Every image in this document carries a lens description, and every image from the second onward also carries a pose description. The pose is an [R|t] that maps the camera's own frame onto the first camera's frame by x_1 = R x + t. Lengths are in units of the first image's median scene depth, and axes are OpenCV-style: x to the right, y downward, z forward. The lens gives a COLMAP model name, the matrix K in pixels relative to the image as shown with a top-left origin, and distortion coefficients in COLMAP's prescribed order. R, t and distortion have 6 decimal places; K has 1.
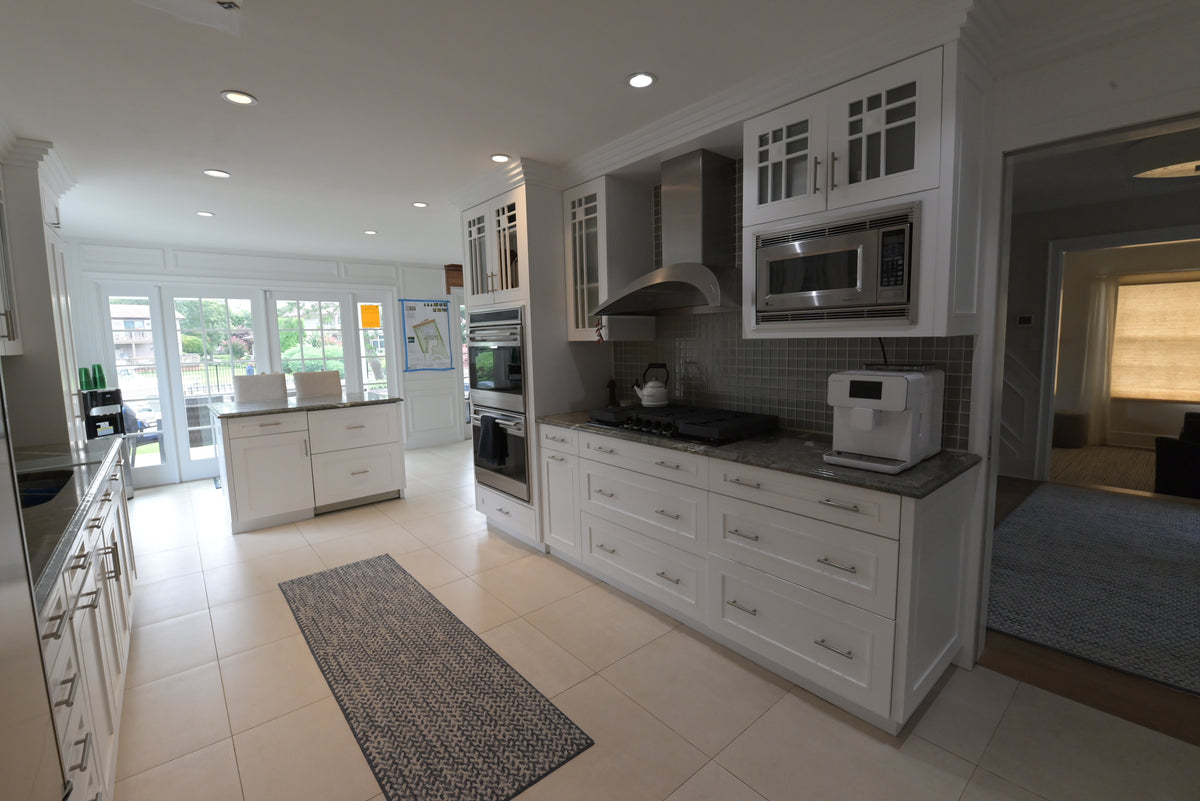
lens RADIAL K [[511.2, 0, 609.1], [0, 511.2, 393.9], [0, 0, 1]] dist [-0.019103, -0.003080]
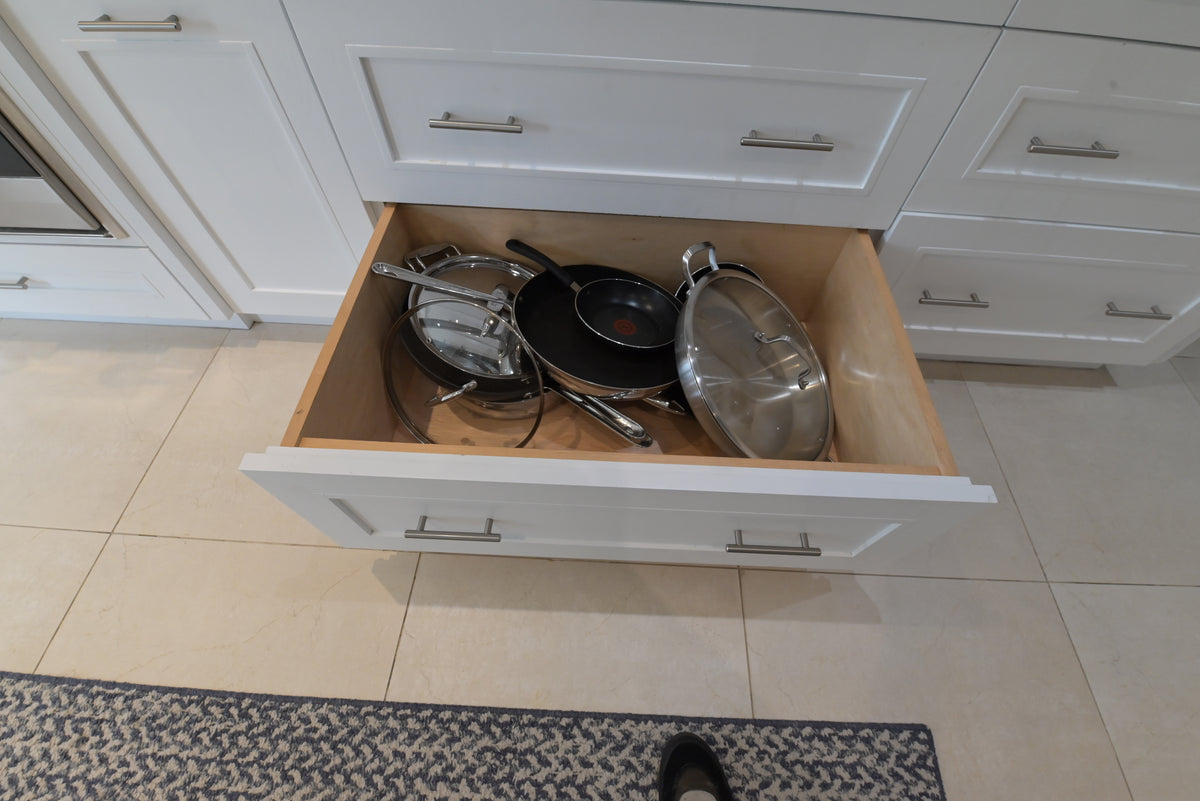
lens RADIAL K [[511.2, 0, 609.1], [0, 511.2, 393.9], [0, 0, 1]] dist [-0.019103, -0.003080]
pose [[0.684073, -0.577833, 0.445144, -0.333098], [0.031865, 0.633367, 0.773195, 0.151956], [-0.728717, -0.514737, 0.451682, 1.481318]]
